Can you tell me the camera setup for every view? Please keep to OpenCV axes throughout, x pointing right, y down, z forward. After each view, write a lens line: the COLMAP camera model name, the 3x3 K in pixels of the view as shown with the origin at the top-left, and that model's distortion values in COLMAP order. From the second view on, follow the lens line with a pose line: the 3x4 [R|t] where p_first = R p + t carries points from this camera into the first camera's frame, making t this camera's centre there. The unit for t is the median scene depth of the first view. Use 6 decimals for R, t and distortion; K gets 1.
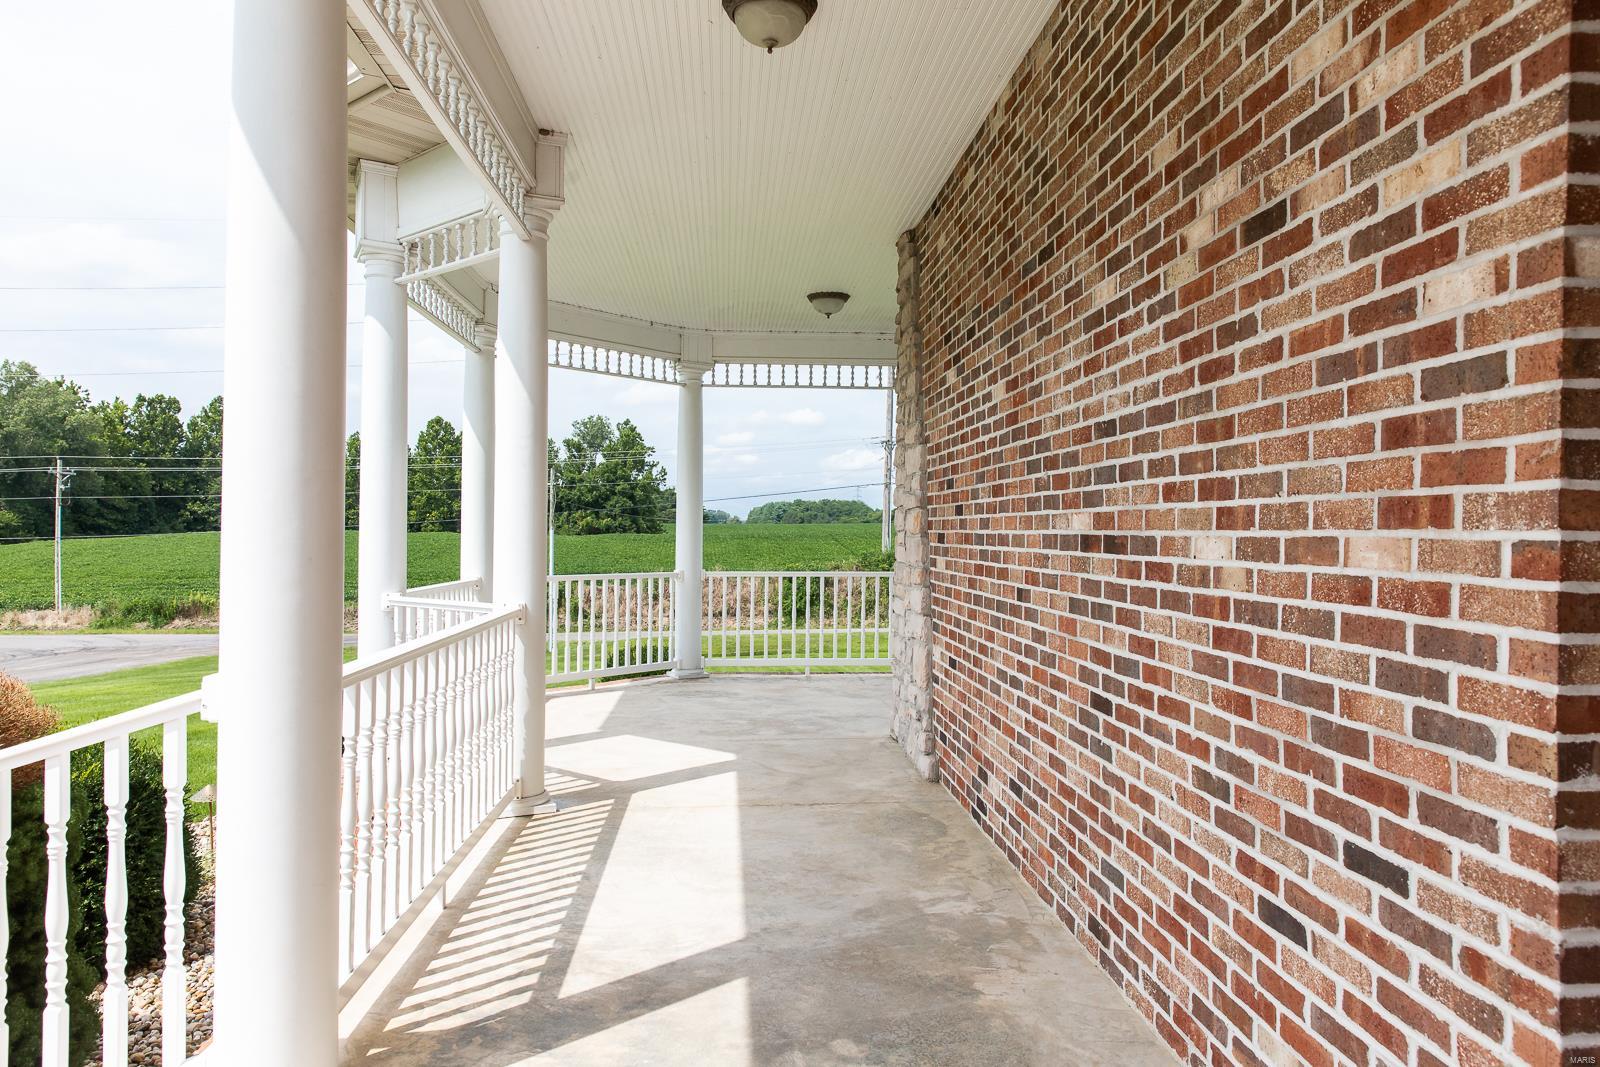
lens RADIAL K [[1070.3, 0, 803.1], [0, 1070.3, 536.5], [0, 0, 1]] dist [0.011282, -0.006307]
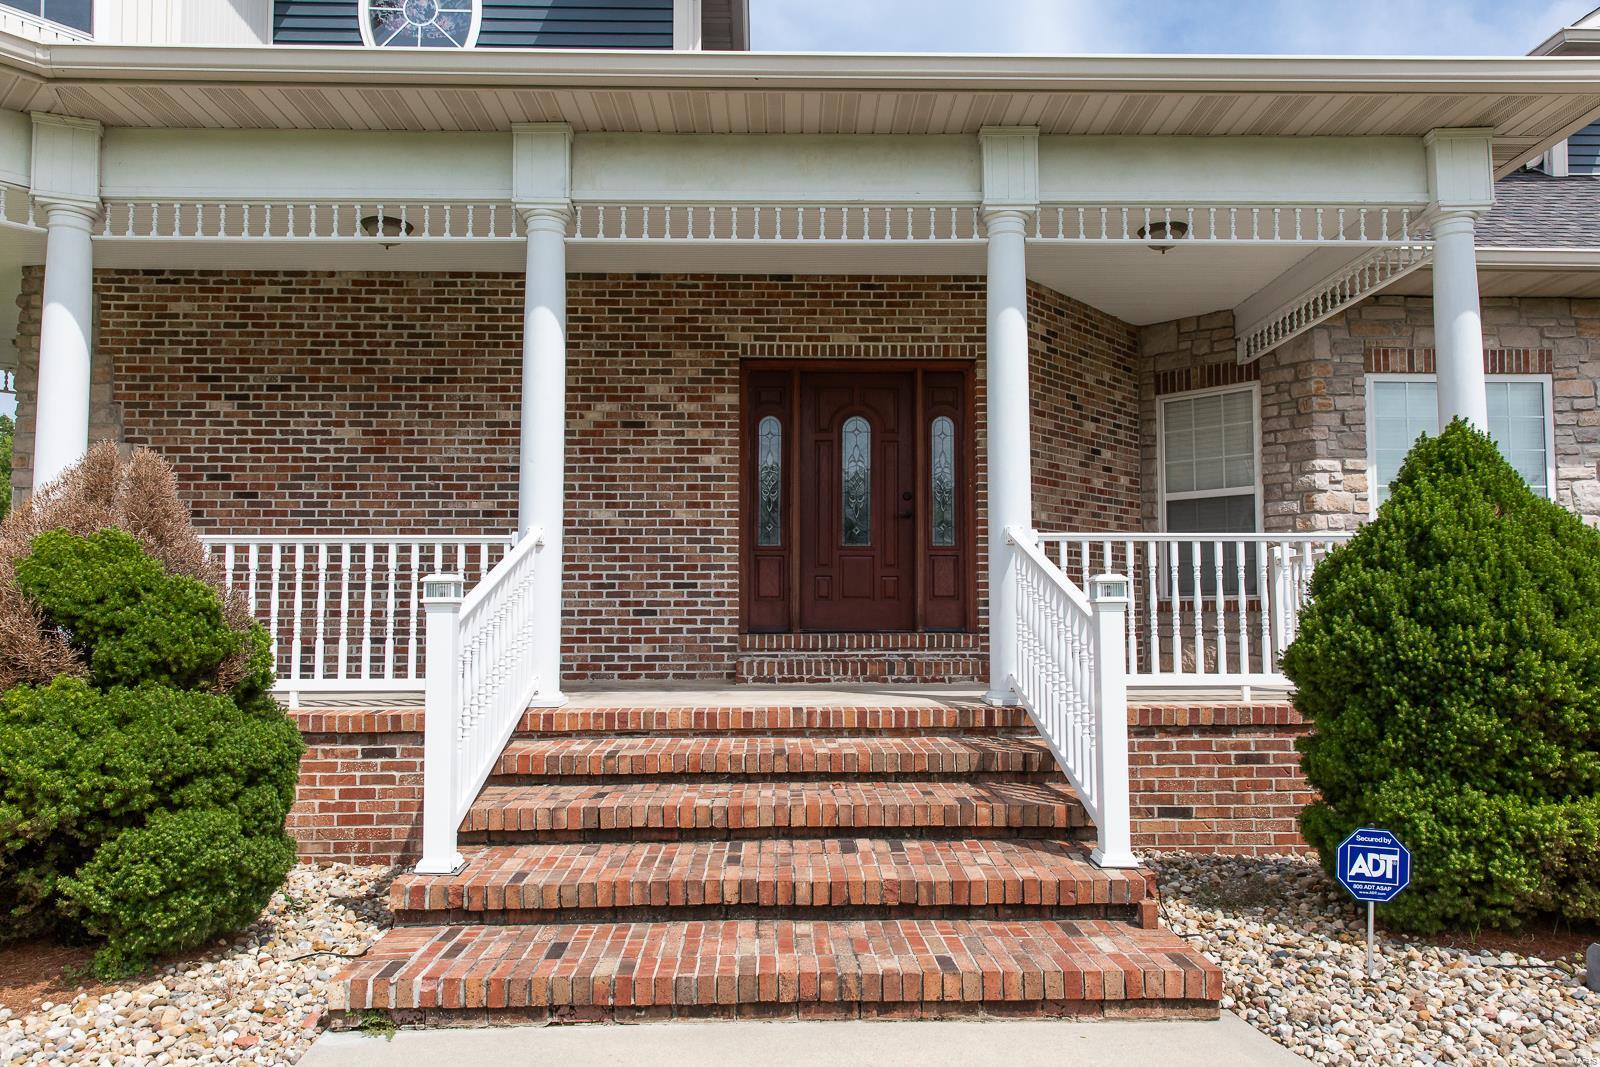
lens RADIAL K [[1170.3, 0, 809.3], [0, 1170.3, 532.1], [0, 0, 1]] dist [-0.001115, 0.000368]
pose [[0.048498, 0.054928, 0.997312, -4.457408], [0.006950, 0.998444, -0.055328, 0.378862], [-0.998799, 0.009615, 0.048041, 0.277046]]
